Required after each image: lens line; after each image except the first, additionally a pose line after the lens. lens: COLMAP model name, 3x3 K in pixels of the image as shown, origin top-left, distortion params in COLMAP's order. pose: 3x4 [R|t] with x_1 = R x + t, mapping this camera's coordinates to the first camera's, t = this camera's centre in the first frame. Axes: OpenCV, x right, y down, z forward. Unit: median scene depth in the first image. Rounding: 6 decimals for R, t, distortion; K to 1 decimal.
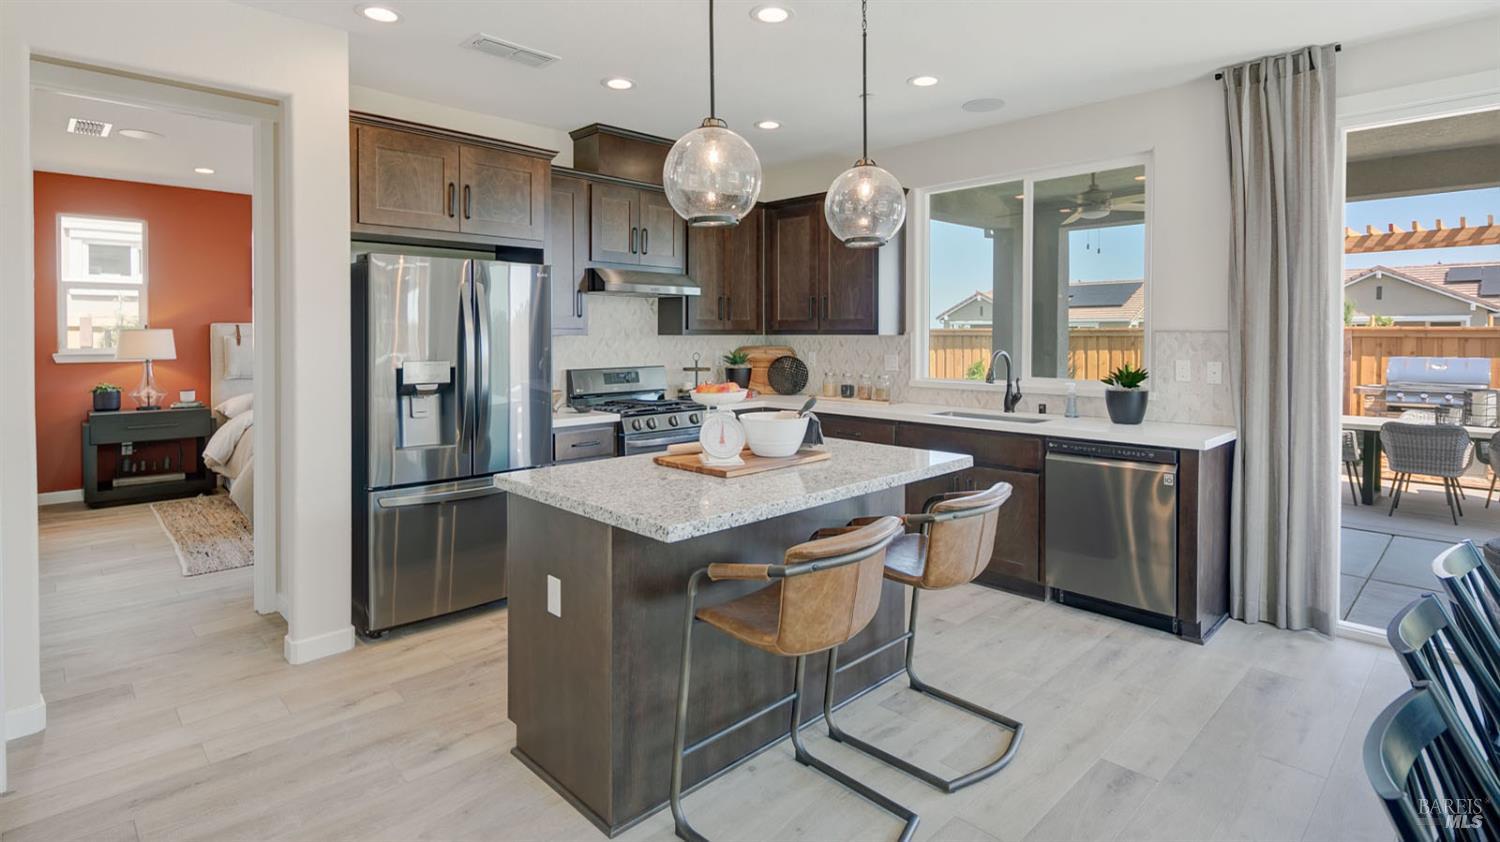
lens RADIAL K [[753.5, 0, 732.3], [0, 753.5, 344.2], [0, 0, 1]] dist [0.003215, 0.000166]
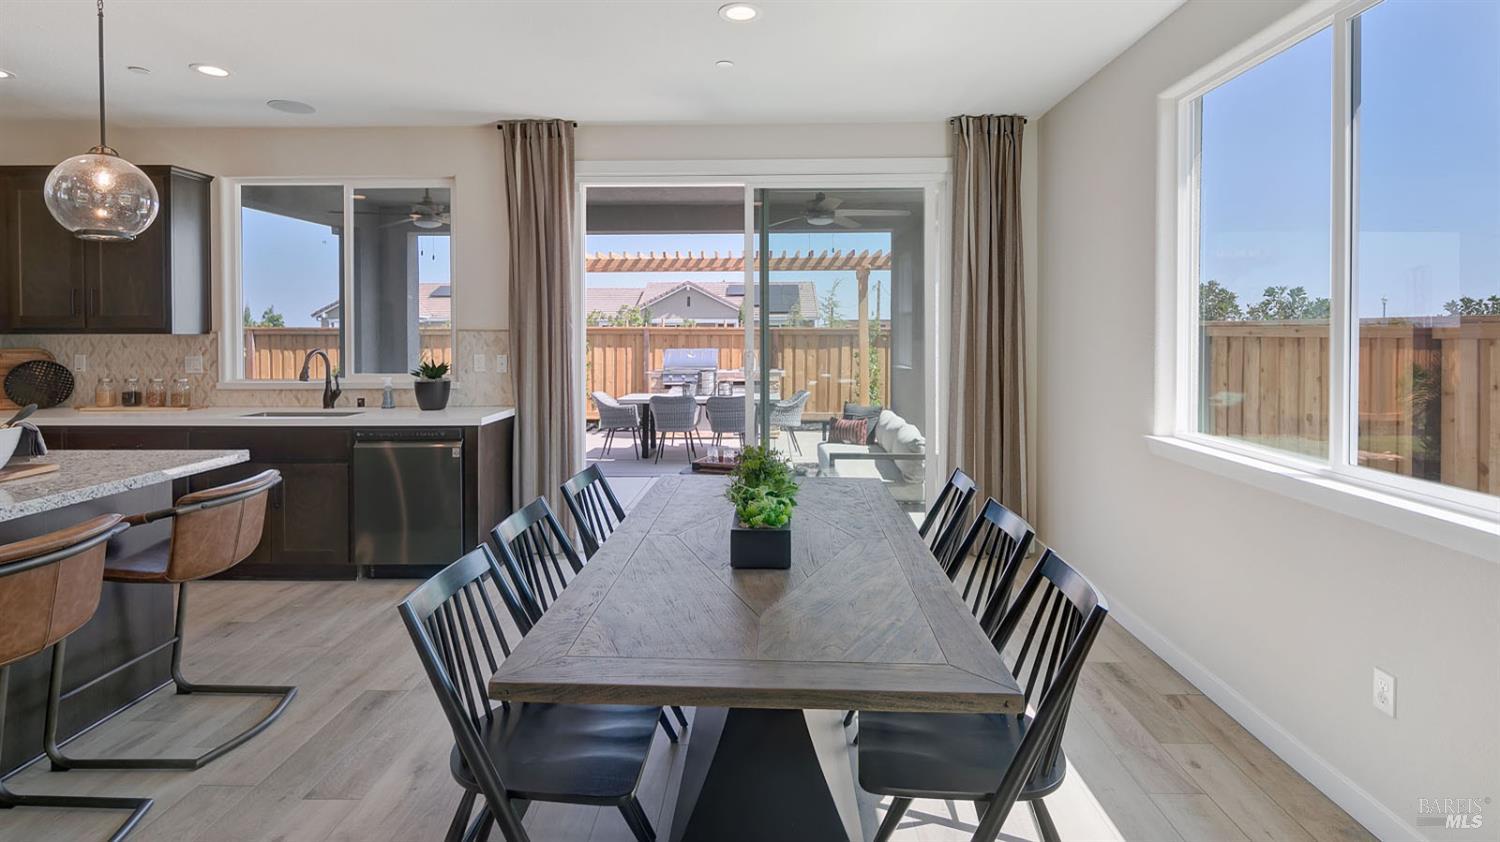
lens RADIAL K [[751.7, 0, 780.7], [0, 751.7, 341.2], [0, 0, 1]] dist [0.000939, -0.001346]
pose [[0.689808, -0.009196, 0.723933, 0.044181], [0.010898, 0.999938, 0.002318, 0.002271], [-0.723910, 0.006290, 0.689866, -0.145354]]
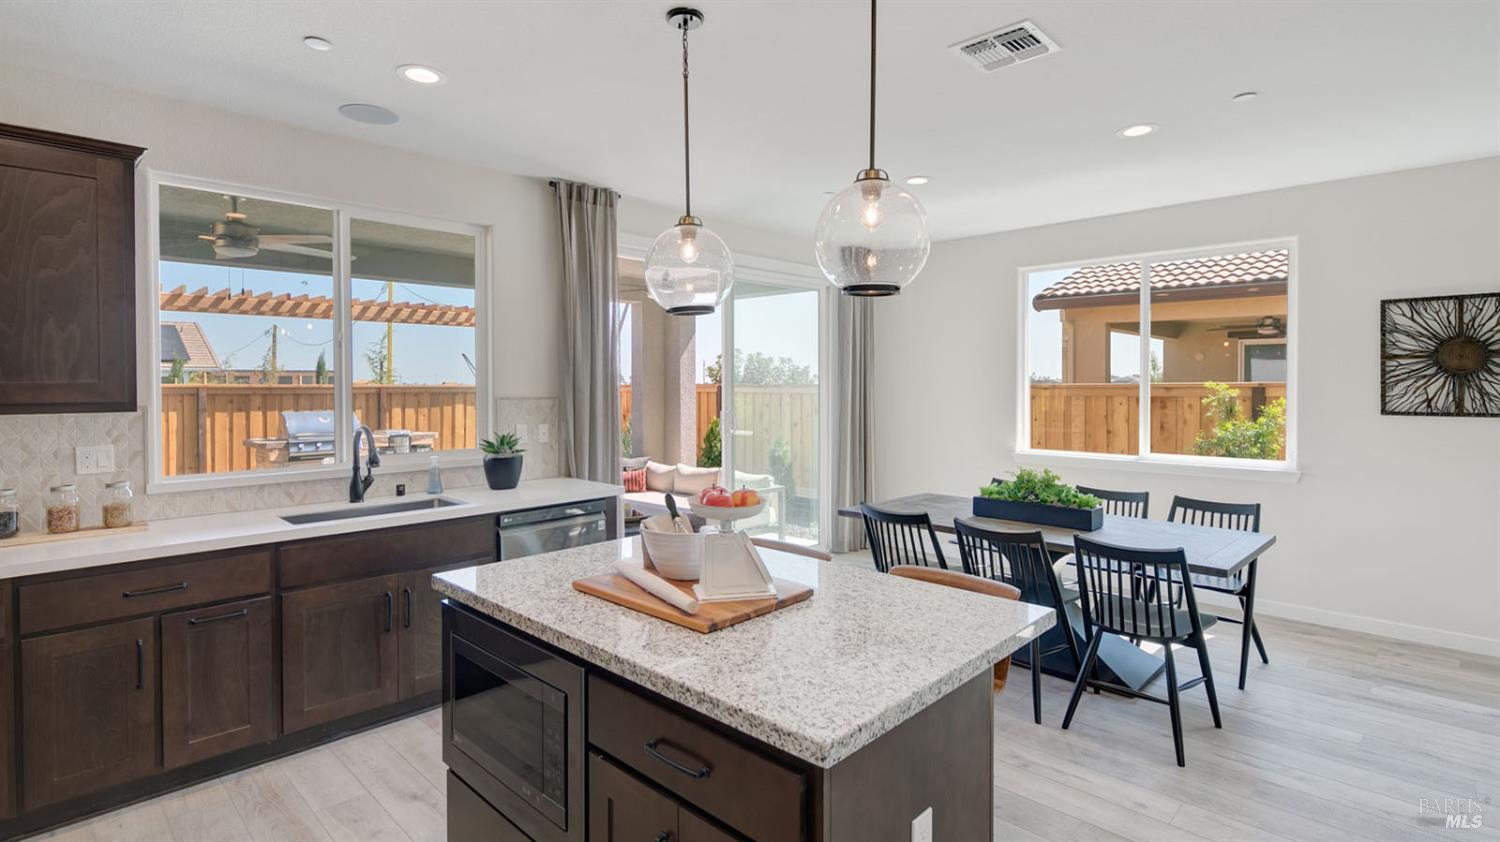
lens RADIAL K [[717.6, 0, 797.1], [0, 717.6, 393.3], [0, 0, 1]] dist [0.000106, -0.000231]
pose [[-0.076336, -0.013502, 0.996991, -0.383623], [0.013735, 0.999799, 0.014592, -0.026872], [-0.996988, 0.014807, -0.076135, 0.528827]]
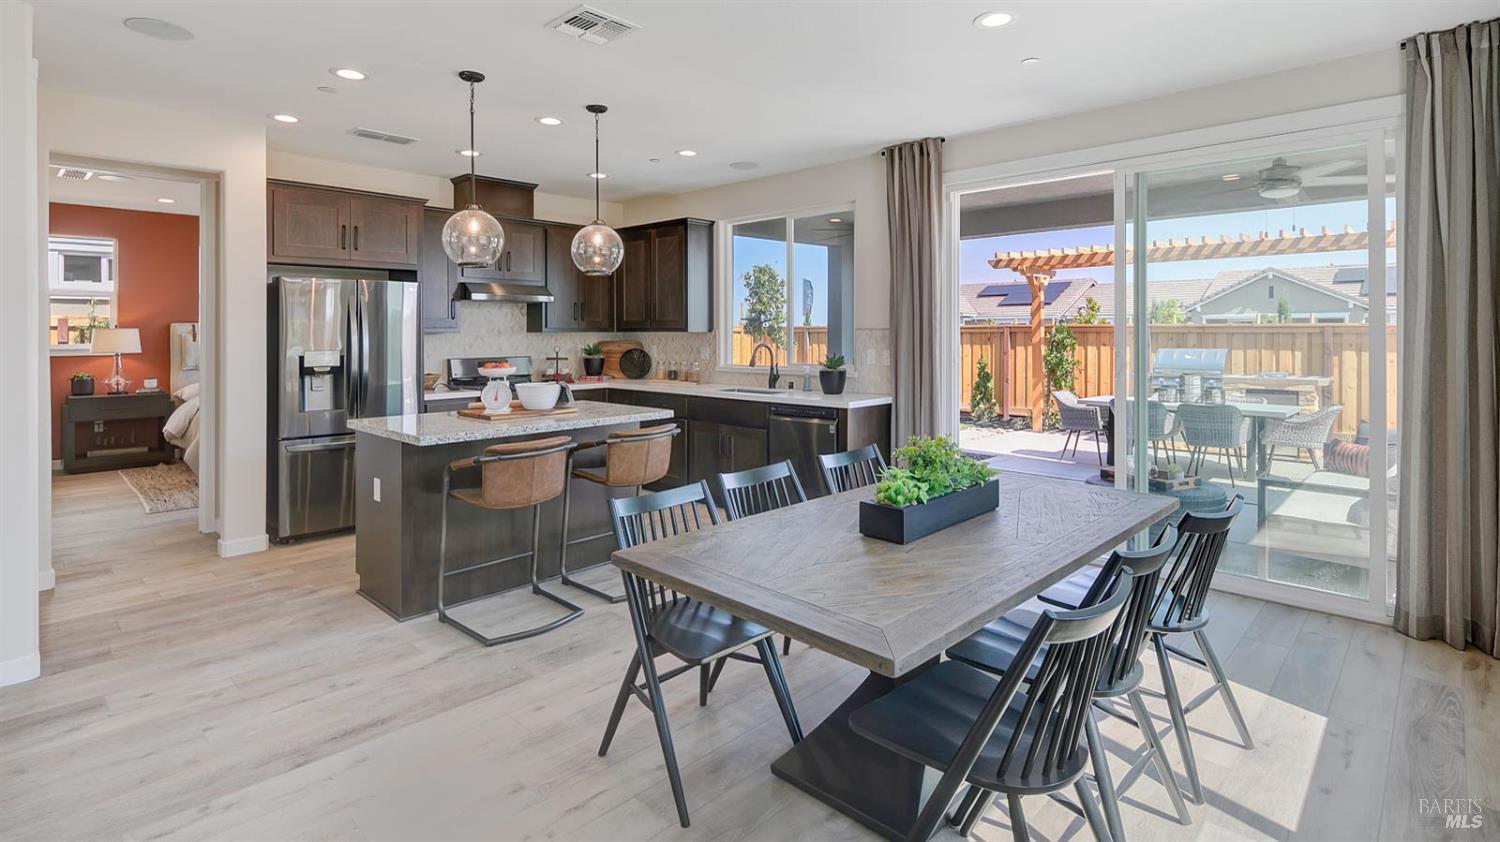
lens RADIAL K [[757.3, 0, 745.6], [0, 757.3, 330.0], [0, 0, 1]] dist [0.000829, -0.000500]
pose [[0.999183, -0.002309, 0.040344, 0.237327], [0.002900, 0.999889, -0.014599, 0.004214], [-0.040306, 0.014704, 0.999079, -0.328635]]
